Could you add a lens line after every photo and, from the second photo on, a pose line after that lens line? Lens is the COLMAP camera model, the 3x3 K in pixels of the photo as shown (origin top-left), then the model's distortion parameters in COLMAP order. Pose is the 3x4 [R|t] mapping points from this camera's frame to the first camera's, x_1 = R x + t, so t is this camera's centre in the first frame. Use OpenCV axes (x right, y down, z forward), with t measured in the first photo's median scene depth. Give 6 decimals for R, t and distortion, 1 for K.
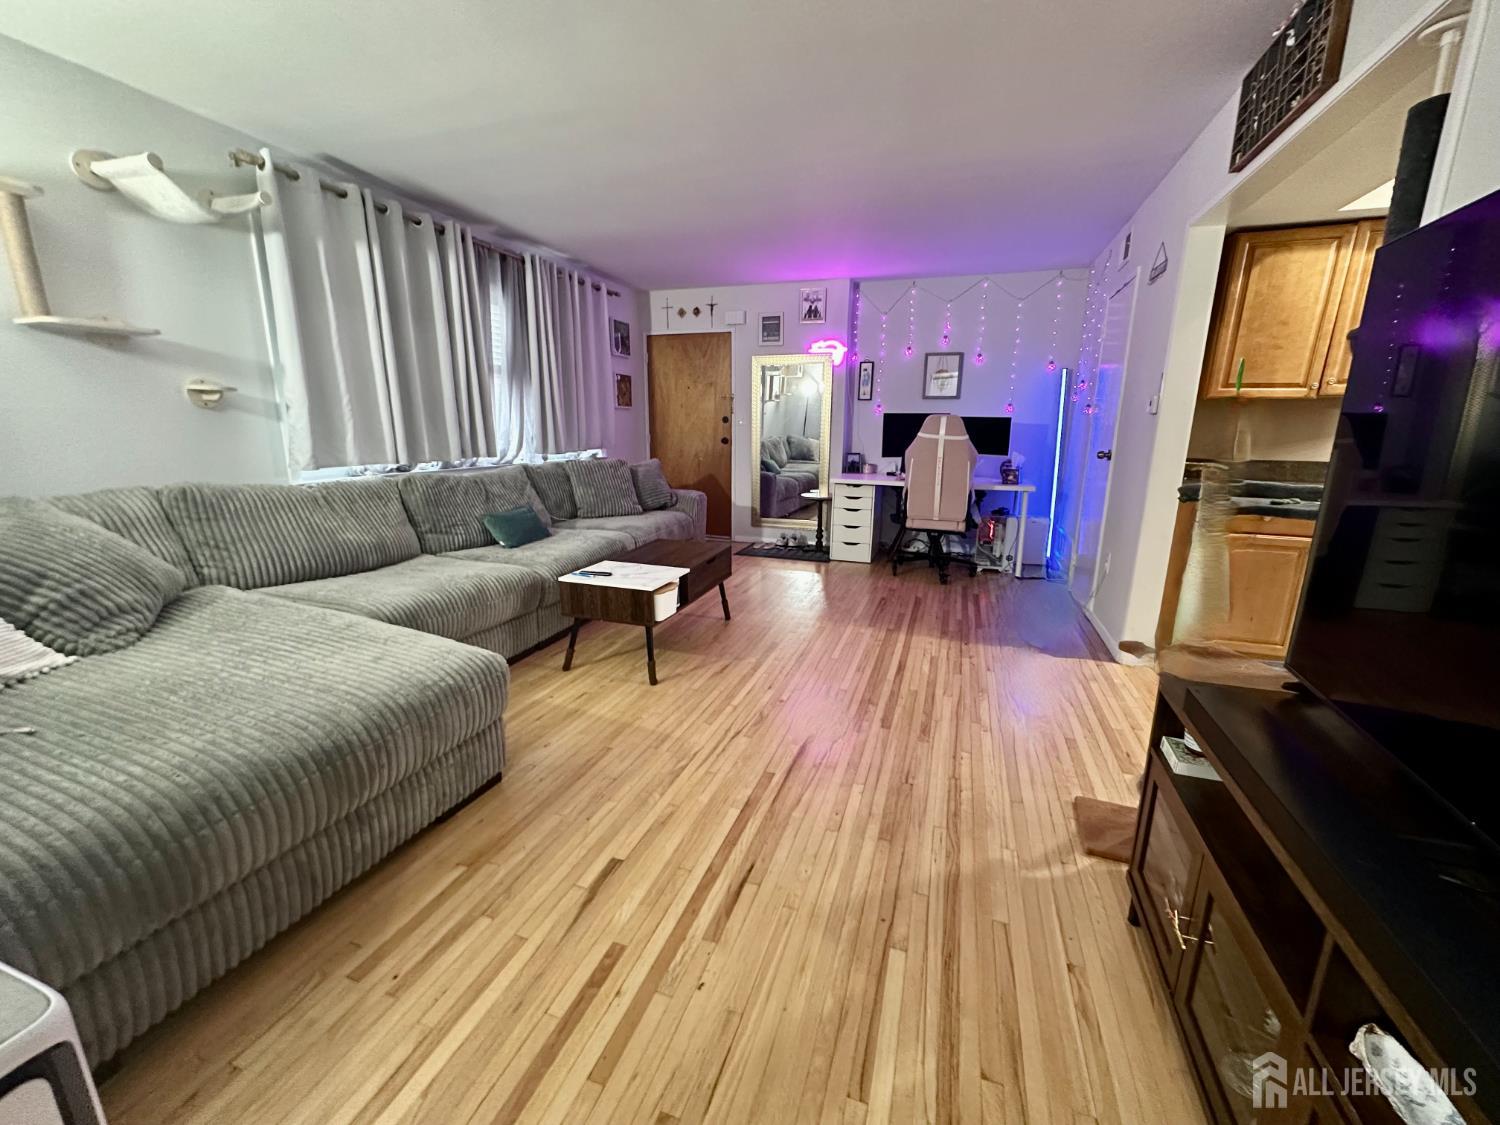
lens RADIAL K [[599.0, 0, 750.0], [0, 599.0, 562.5], [0, 0, 1]] dist [-0.001876, 0.000132]
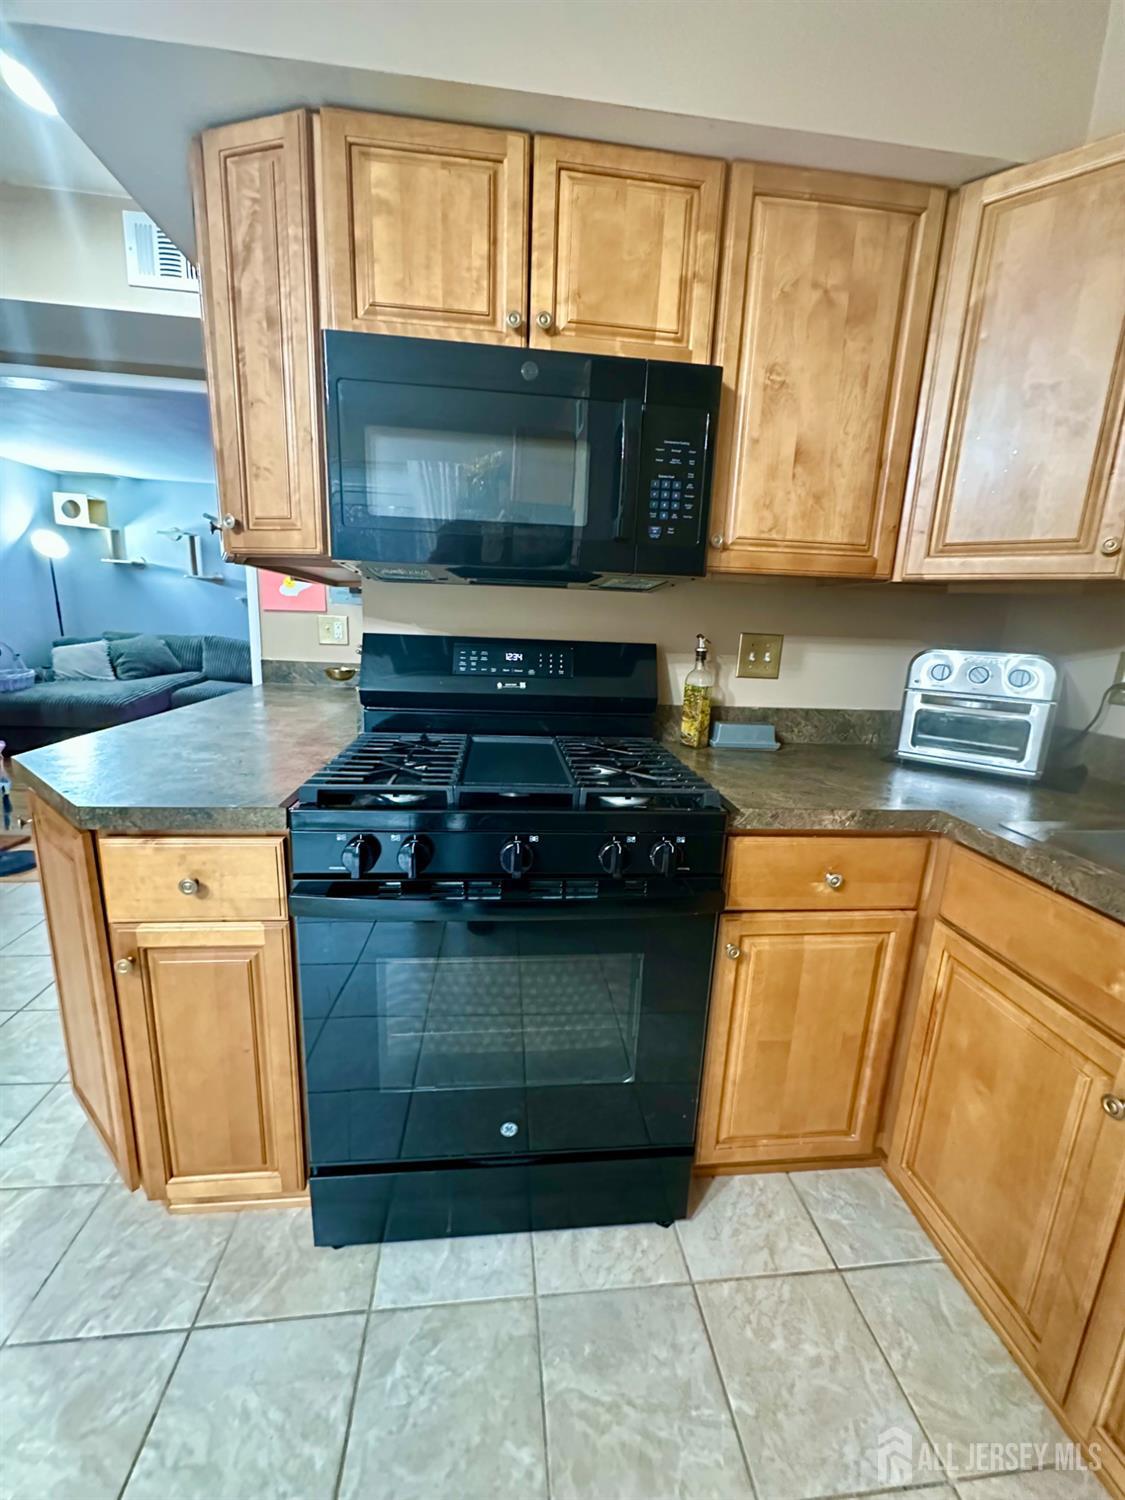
lens RADIAL K [[599.0, 0, 562.0], [0, 599.0, 747.9], [0, 0, 1]] dist [-0.001876, 0.000132]
pose [[0.430060, 0.196555, -0.881144, 2.612672], [-0.240760, 0.965635, 0.097894, -0.350092], [0.870105, 0.170044, 0.462604, 1.498170]]
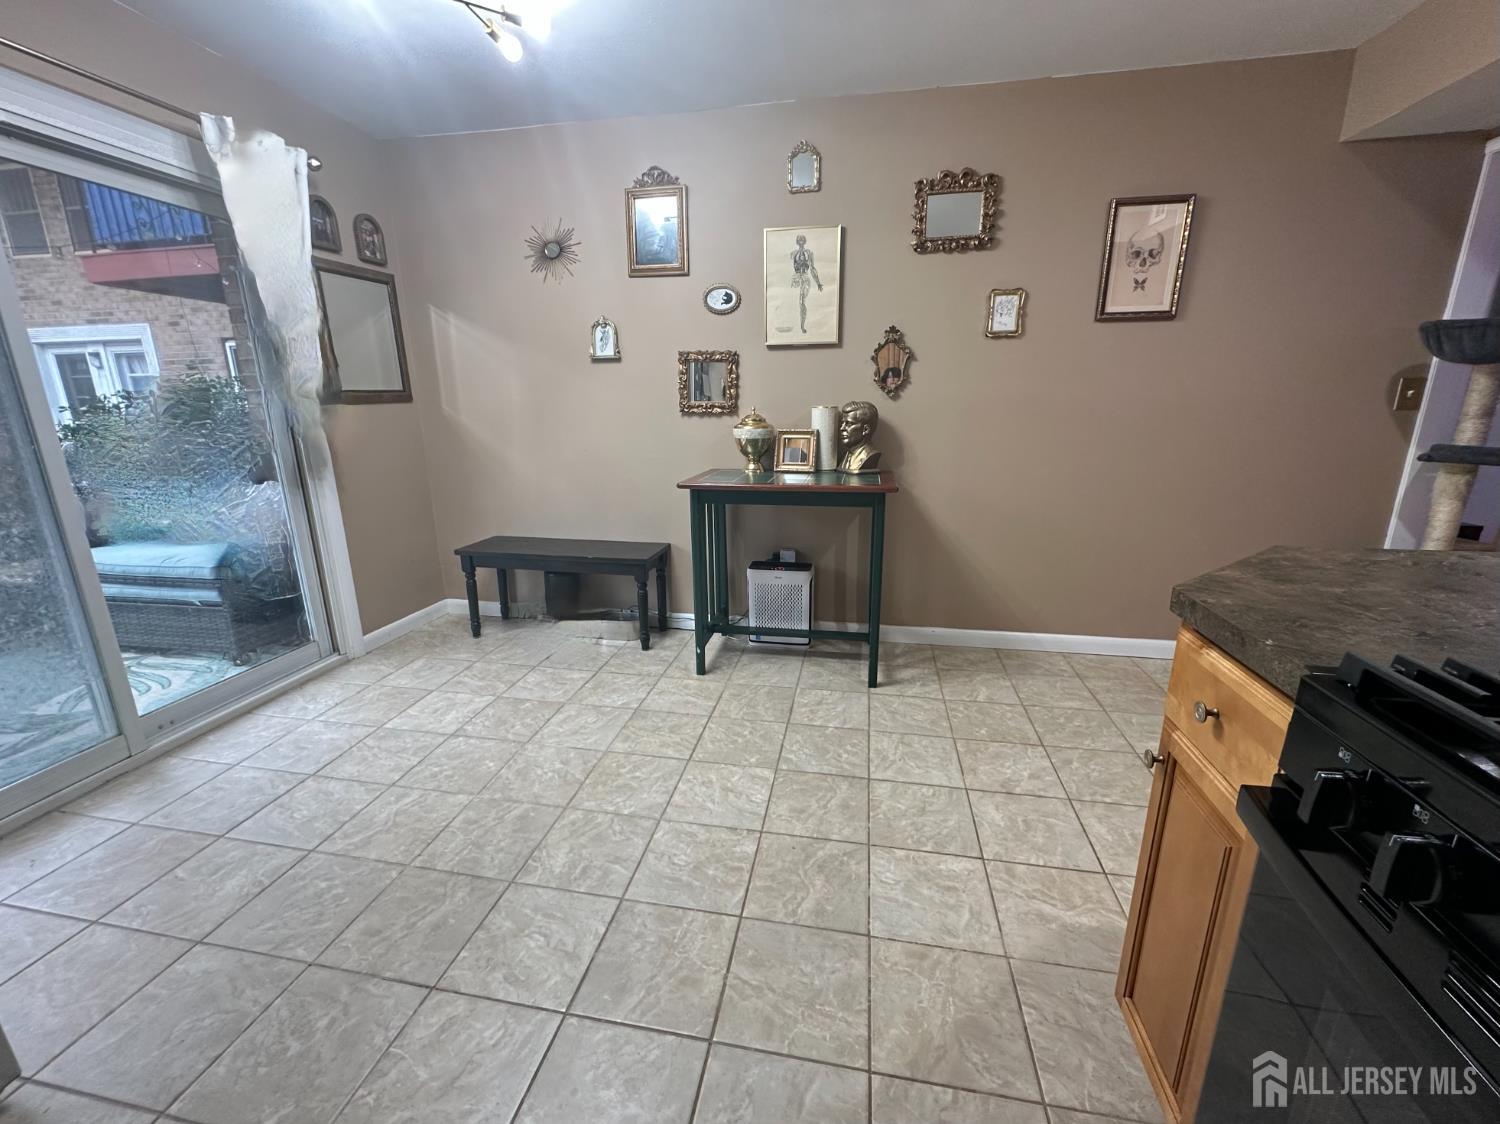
lens RADIAL K [[613.5, 0, 748.4], [0, 613.5, 564.0], [0, 0, 1]] dist [-0.002664, -0.000142]
pose [[-0.989609, 0.037505, -0.138808, 2.415895], [-0.031997, 0.883734, 0.466894, -0.396736], [0.140180, 0.466483, -0.873352, 1.772384]]
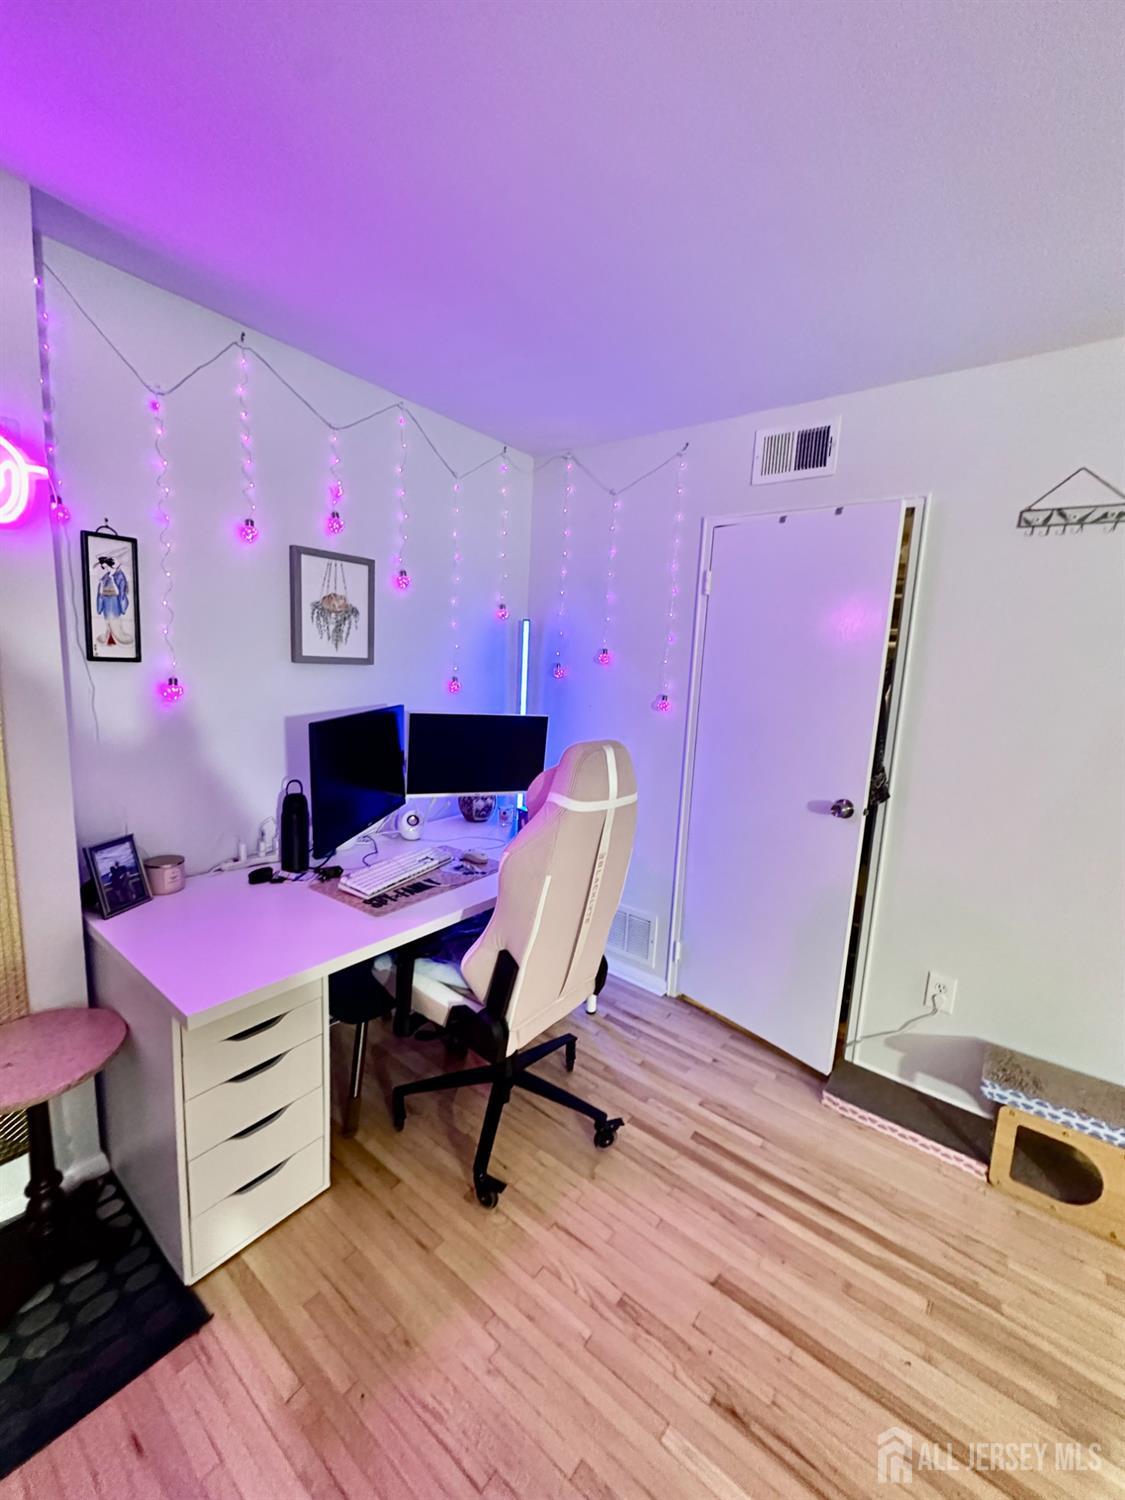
lens RADIAL K [[599.0, 0, 562.0], [0, 599.0, 747.9], [0, 0, 1]] dist [-0.001876, 0.000132]
pose [[0.325118, -0.134729, 0.936027, -0.063173], [0.171518, 0.981784, 0.081740, -0.641180], [-0.929989, 0.133970, 0.342304, 2.075112]]
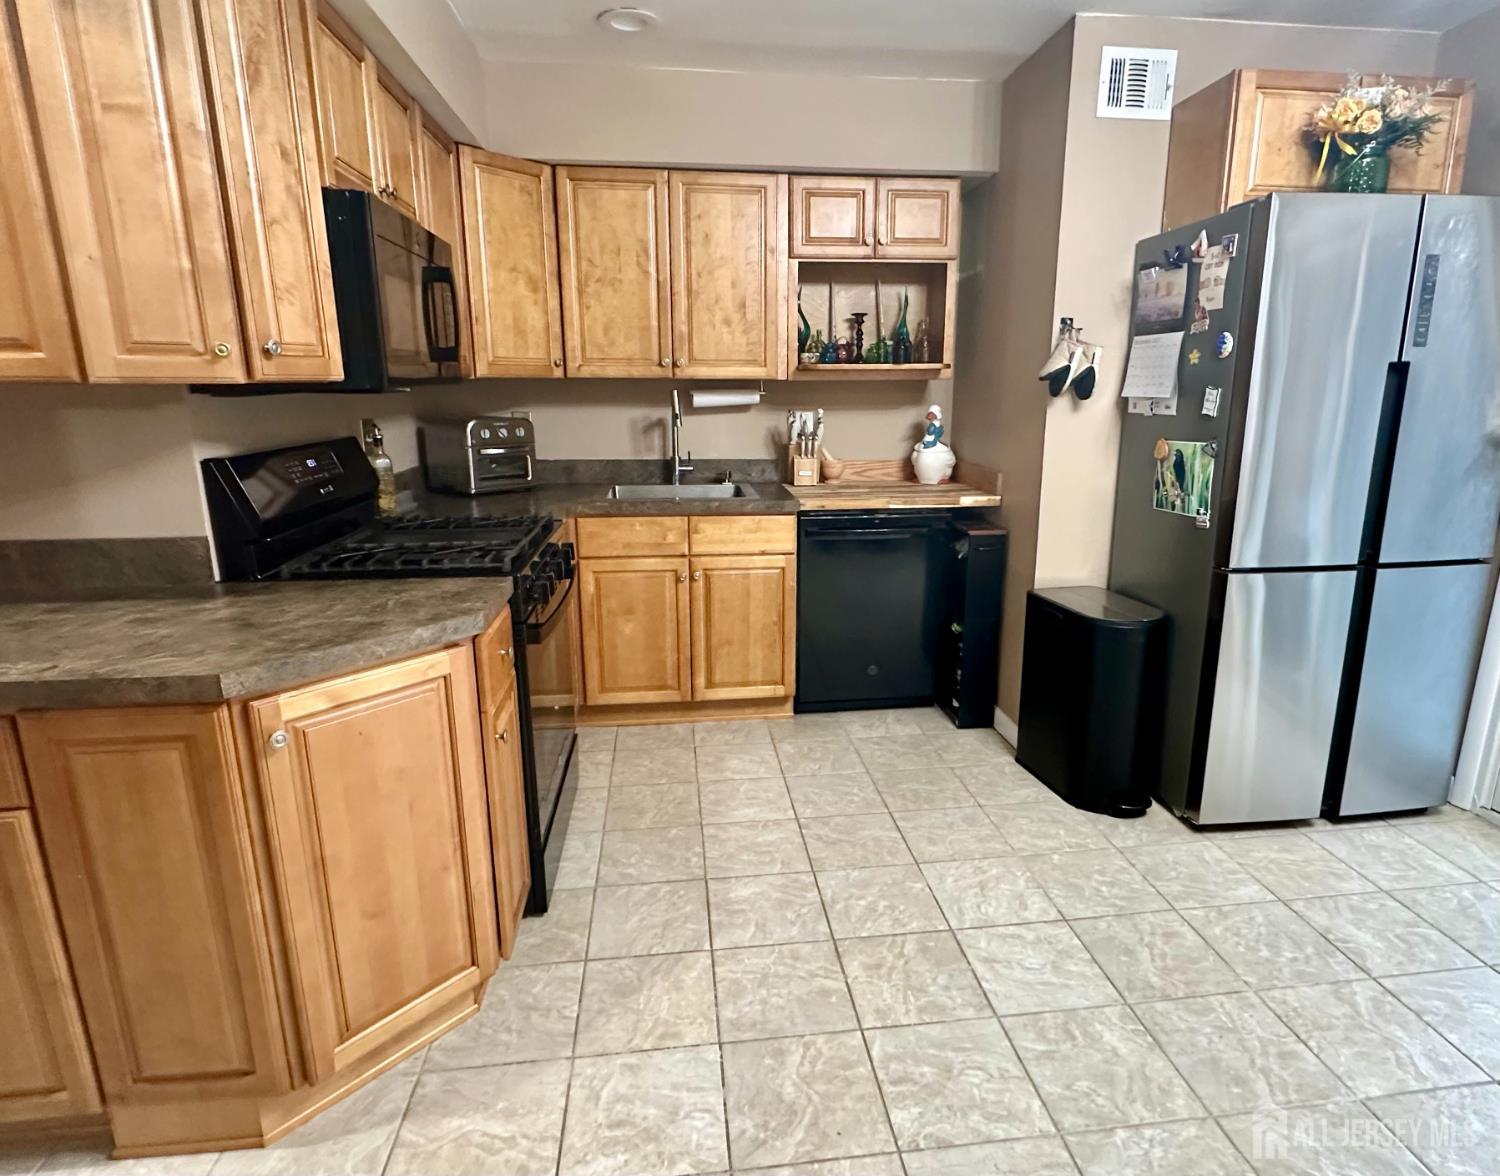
lens RADIAL K [[846.0, 0, 778.1], [0, 846.0, 596.2], [0, 0, 1]] dist [0.001877, -0.001910]
pose [[0.895397, -0.116935, 0.429639, 1.891164], [0.106756, 0.993135, 0.047816, -0.178182], [-0.432281, 0.003053, 0.901734, 0.464503]]
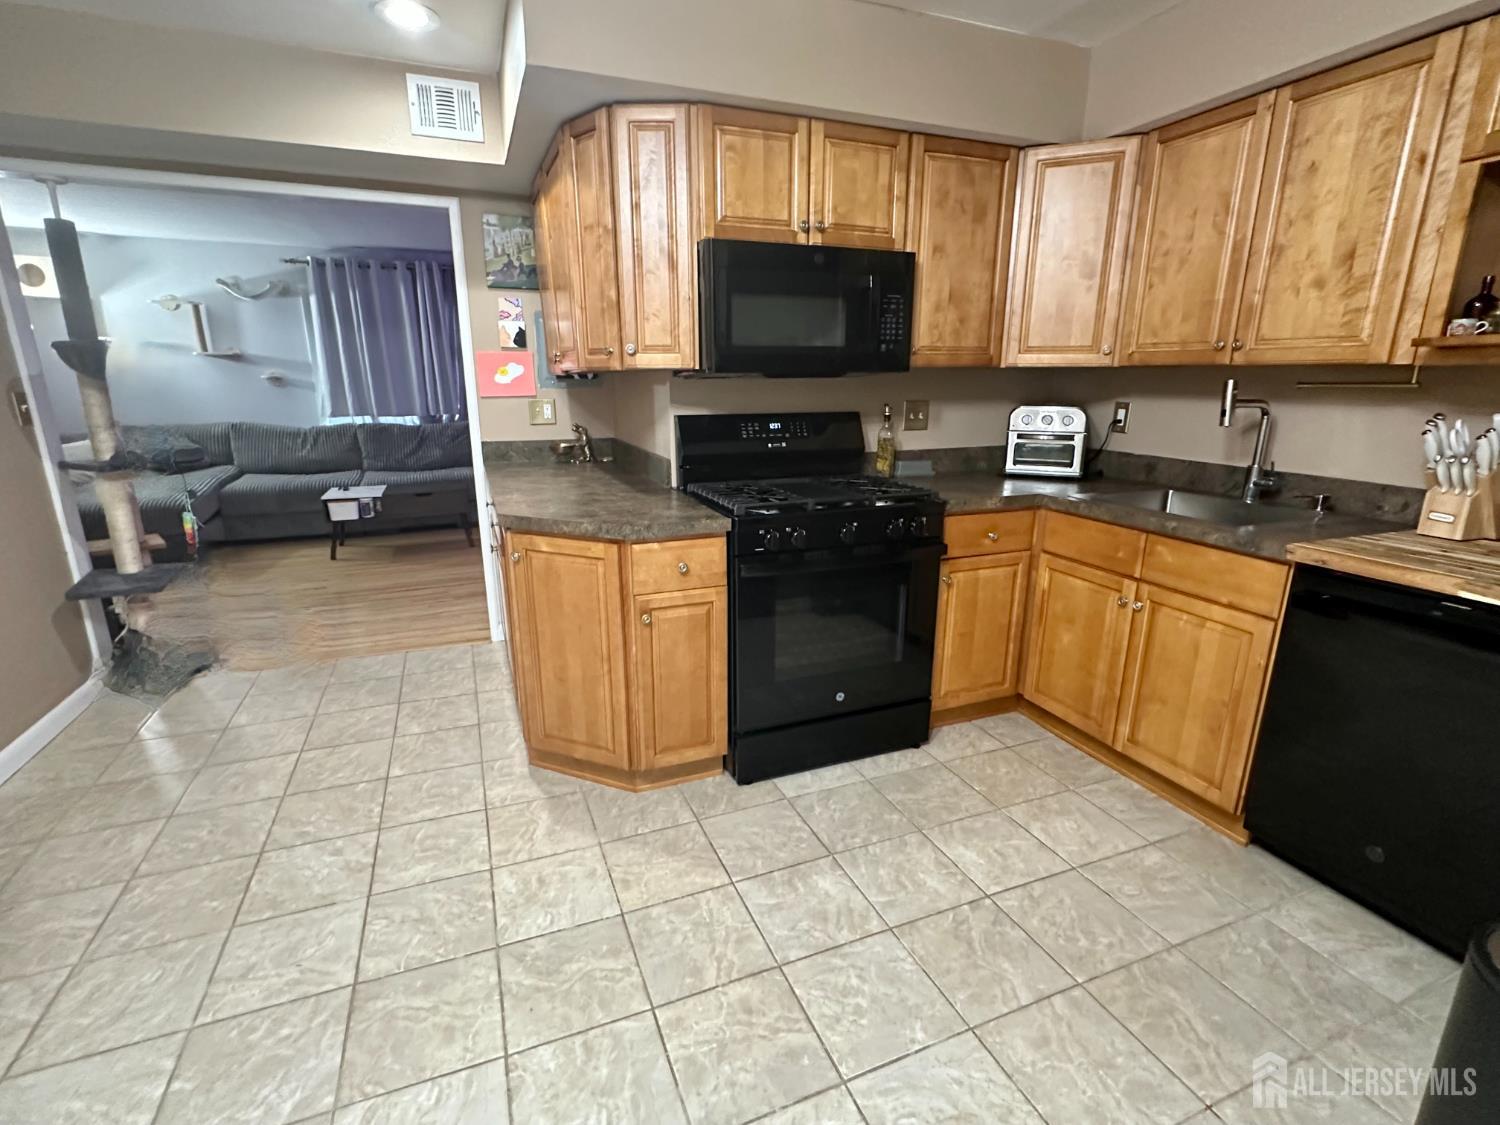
lens RADIAL K [[706.9, 0, 745.2], [0, 706.9, 566.8], [0, 0, 1]] dist [-0.002955, 0.000551]
pose [[0.655477, 0.188225, -0.731383, 2.903093], [-0.164772, 0.980756, 0.104731, -0.233518], [0.737021, 0.051863, 0.673877, 0.799445]]
